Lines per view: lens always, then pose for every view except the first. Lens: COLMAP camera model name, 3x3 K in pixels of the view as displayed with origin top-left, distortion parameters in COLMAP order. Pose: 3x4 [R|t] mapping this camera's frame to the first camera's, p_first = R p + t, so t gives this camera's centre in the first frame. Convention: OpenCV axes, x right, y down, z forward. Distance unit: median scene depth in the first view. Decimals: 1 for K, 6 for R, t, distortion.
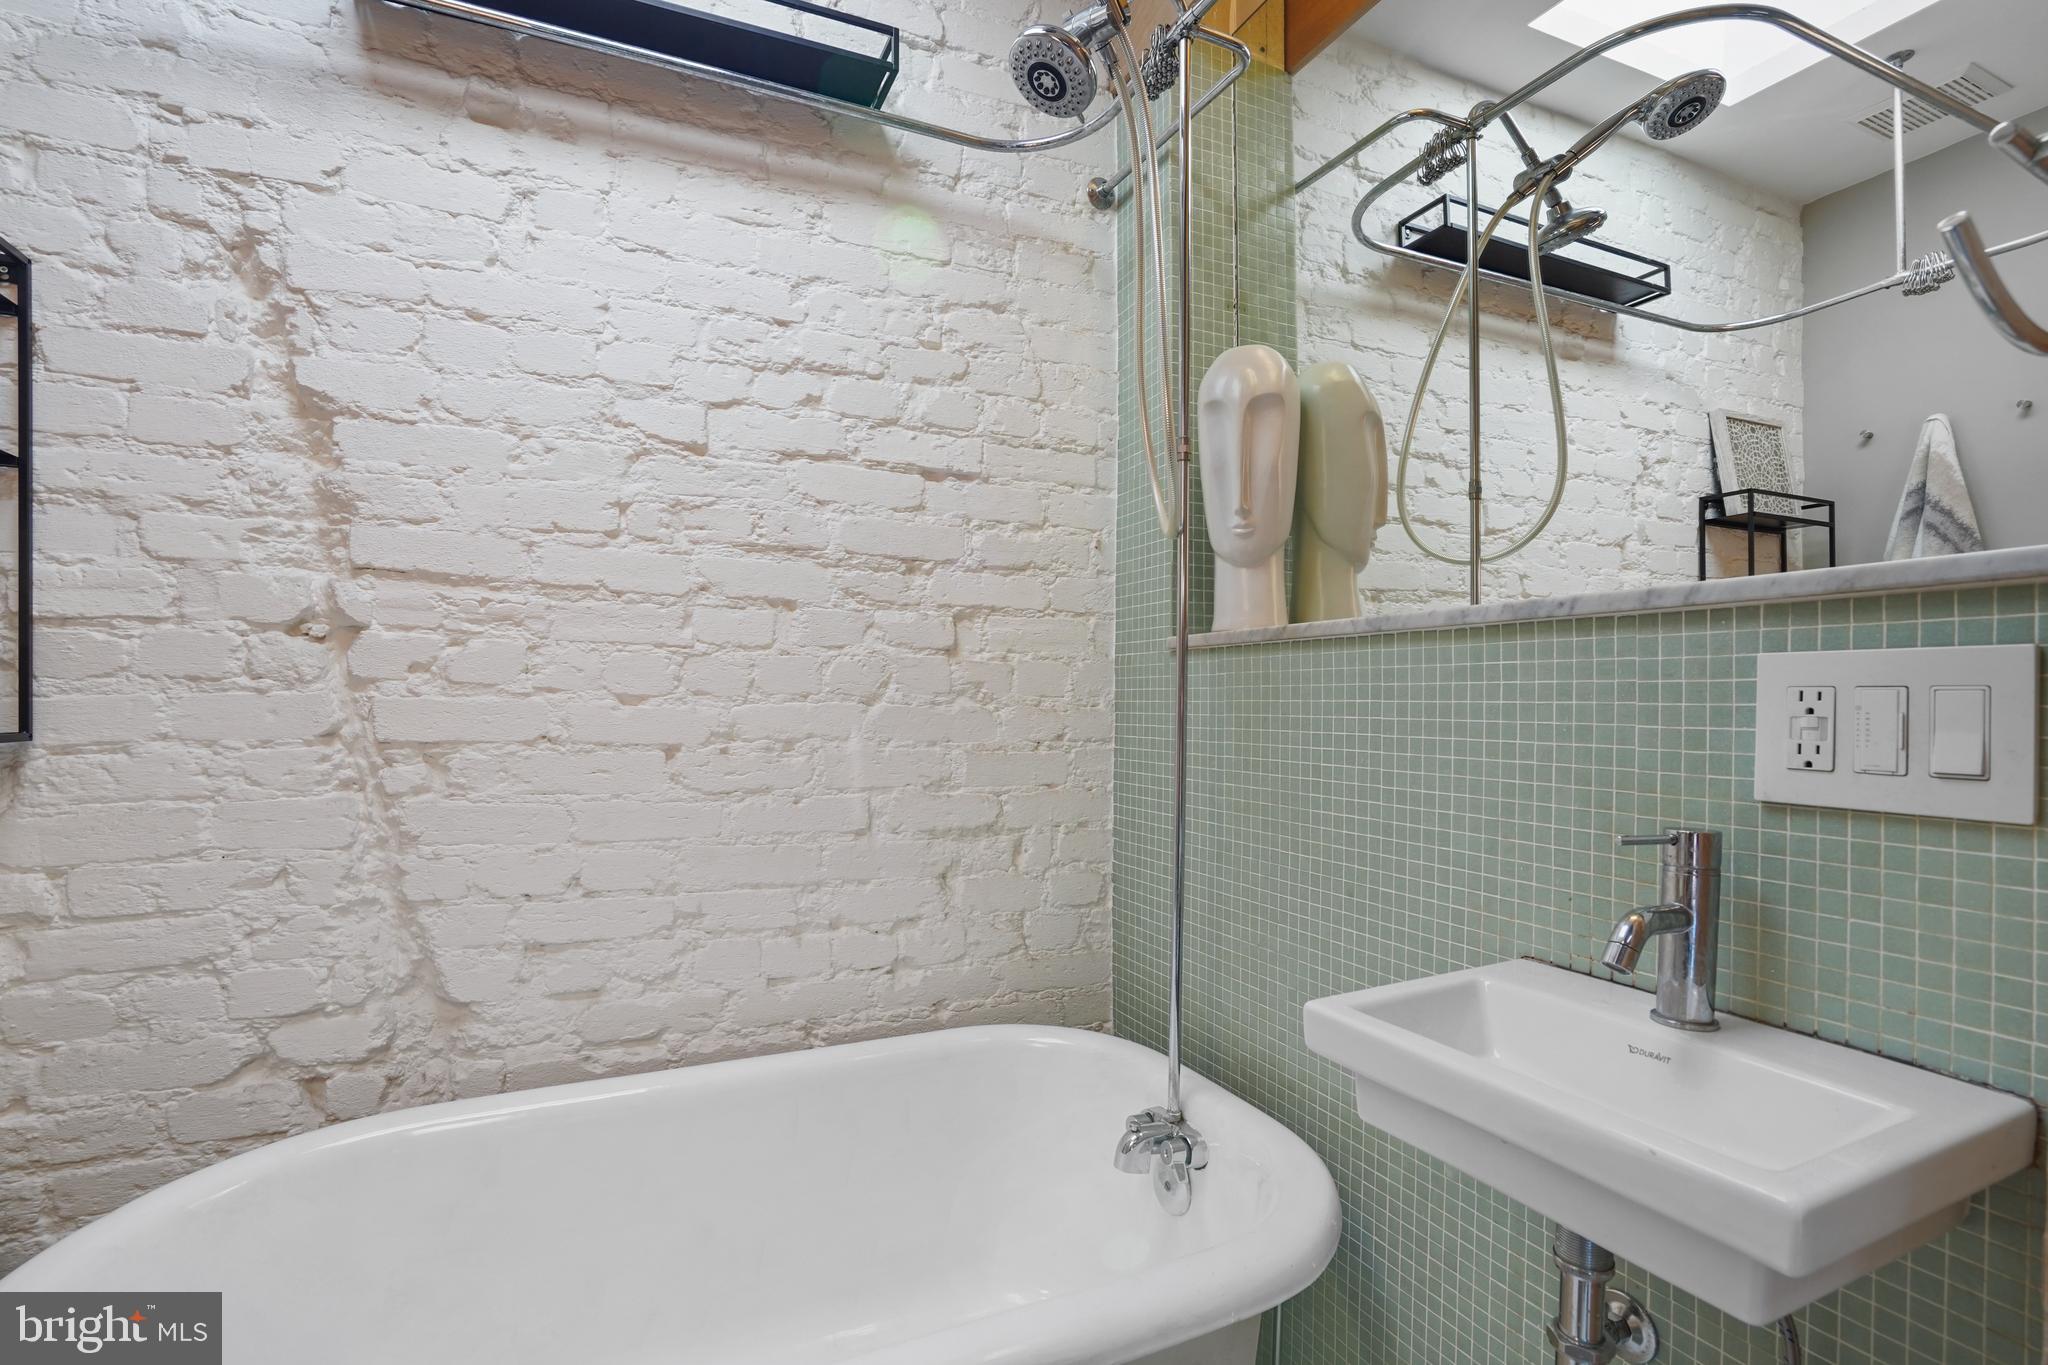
lens RADIAL K [[961.7, 0, 1000.4], [0, 961.7, 715.4], [0, 0, 1]] dist [-0.060970, 0.024101]
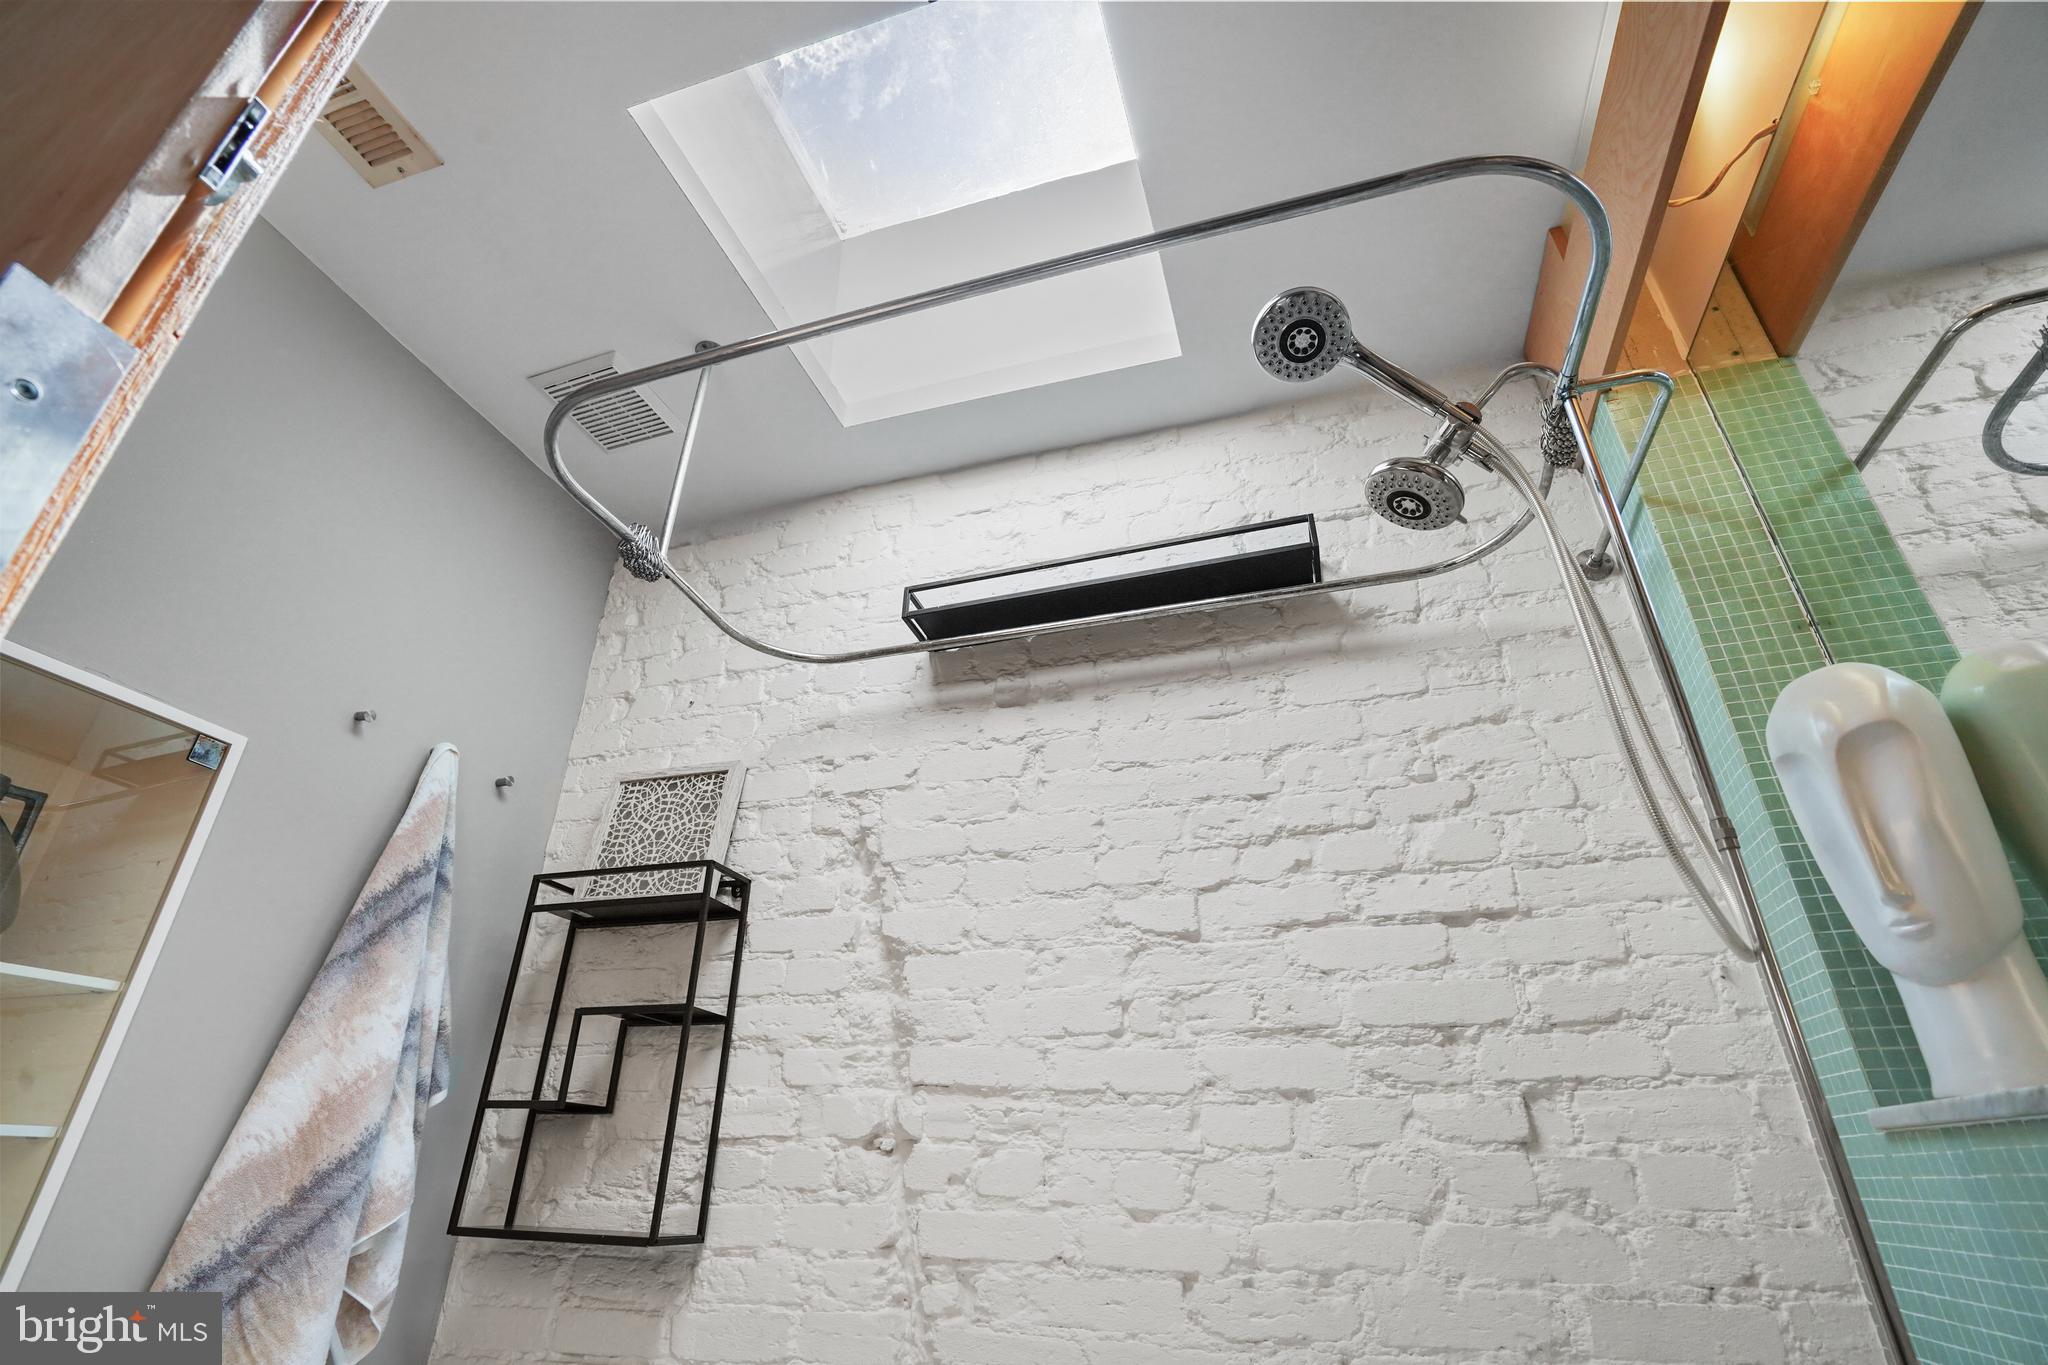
lens RADIAL K [[961.7, 0, 1007.1], [0, 961.7, 684.1], [0, 0, 1]] dist [-0.060970, 0.024101]
pose [[0.742325, -0.311720, -0.593113, 0.221731], [-0.017060, 0.876112, -0.481806, -0.024852], [0.669822, 0.367776, 0.645042, 0.126391]]
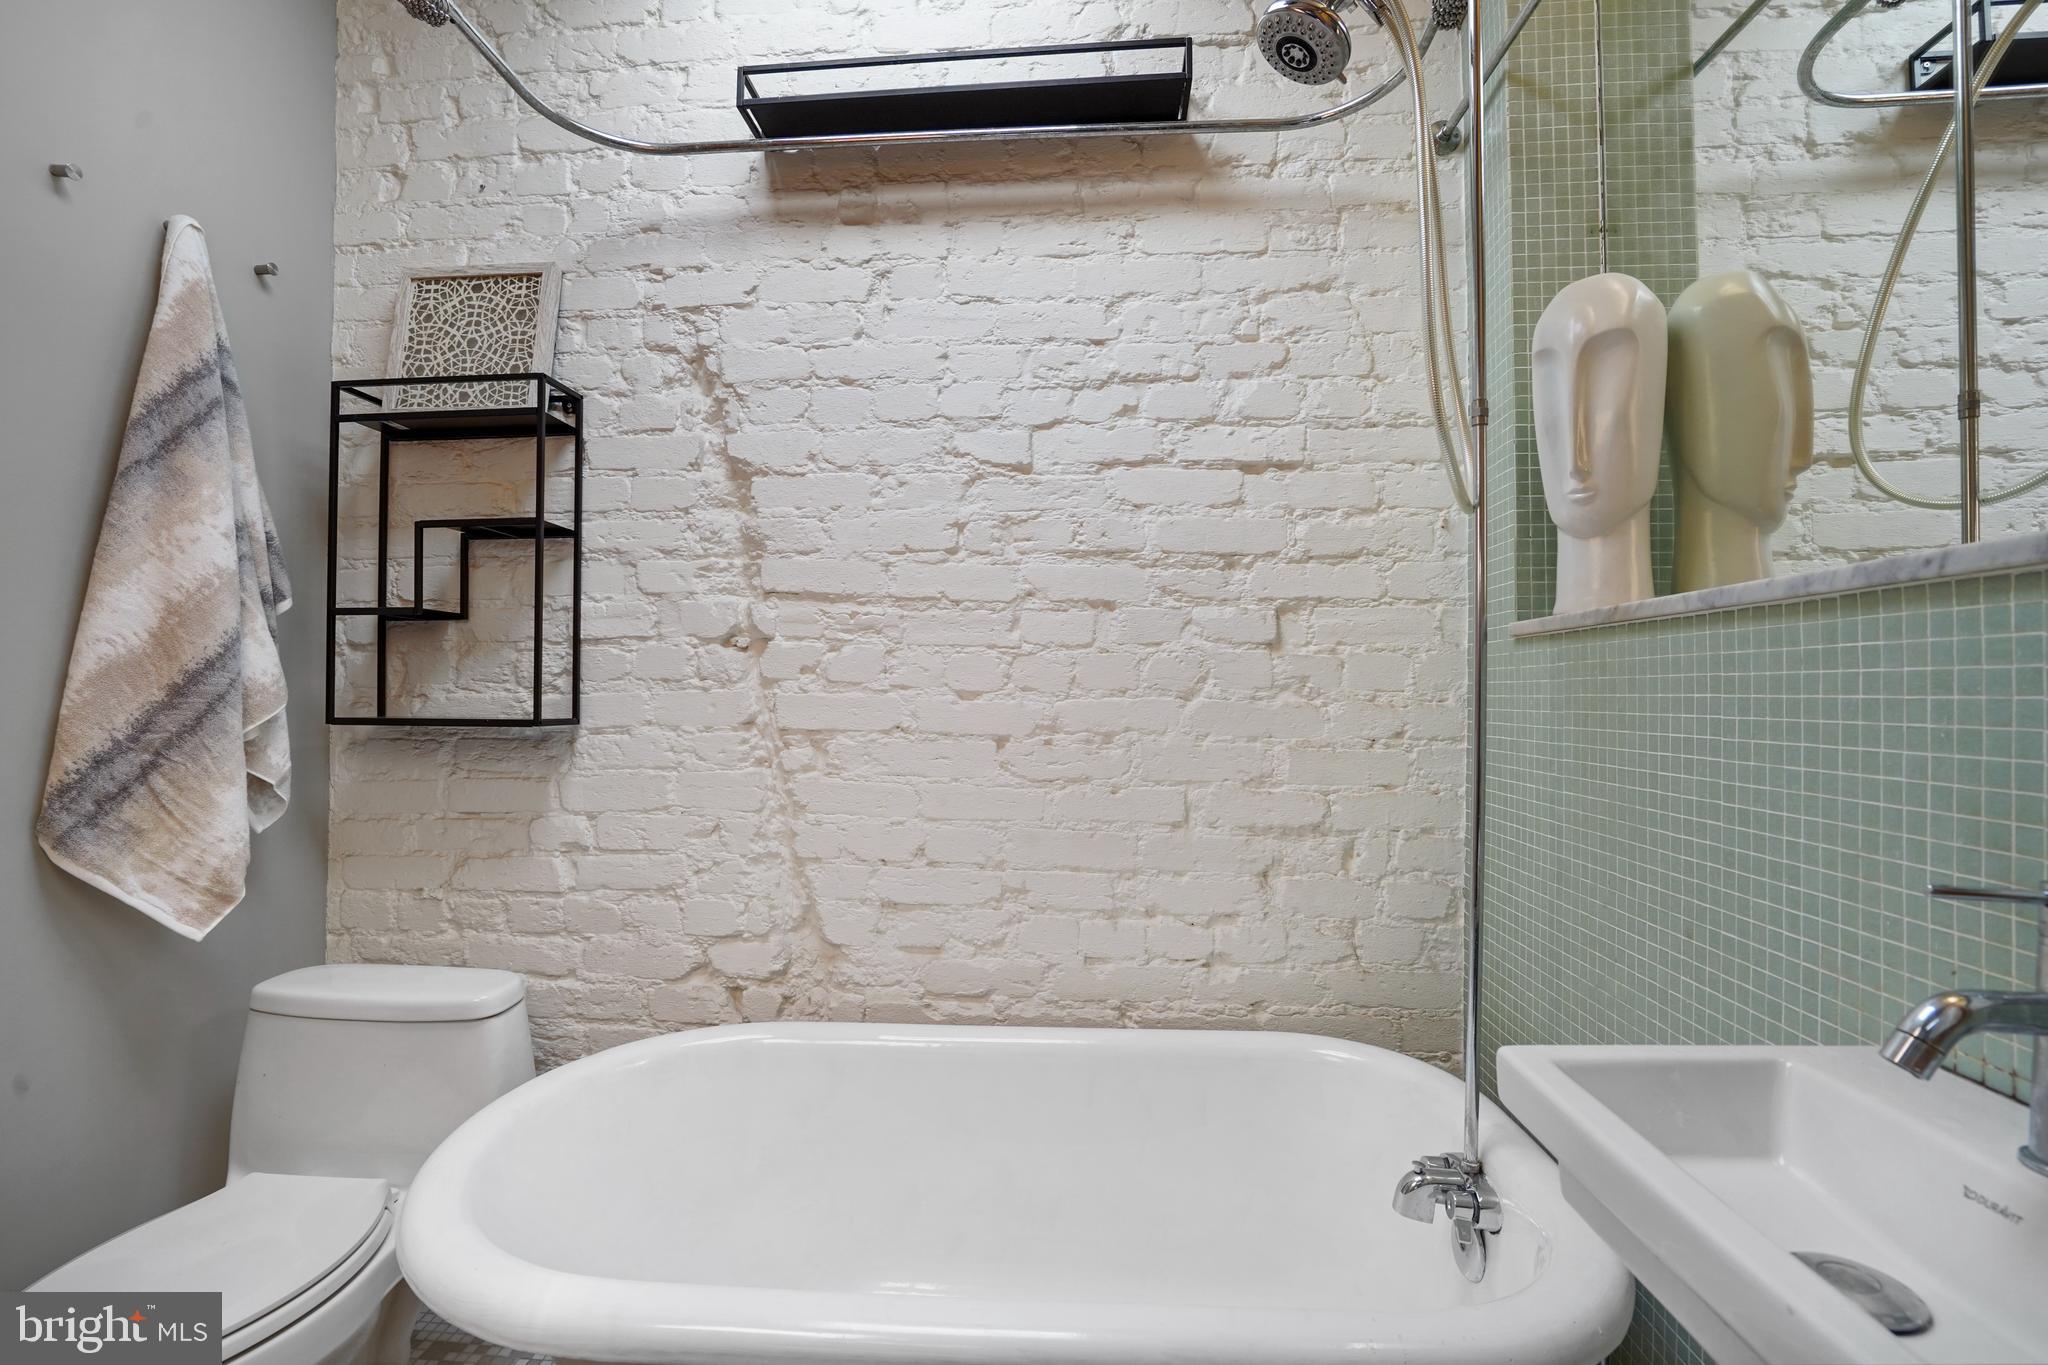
lens RADIAL K [[961.7, 0, 1009.0], [0, 961.7, 694.9], [0, 0, 1]] dist [-0.060970, 0.024101]
pose [[0.872678, -0.002054, -0.488292, 0.215374], [-0.005598, 0.999883, -0.014211, -0.000997], [0.488265, 0.015136, 0.872564, 0.022205]]
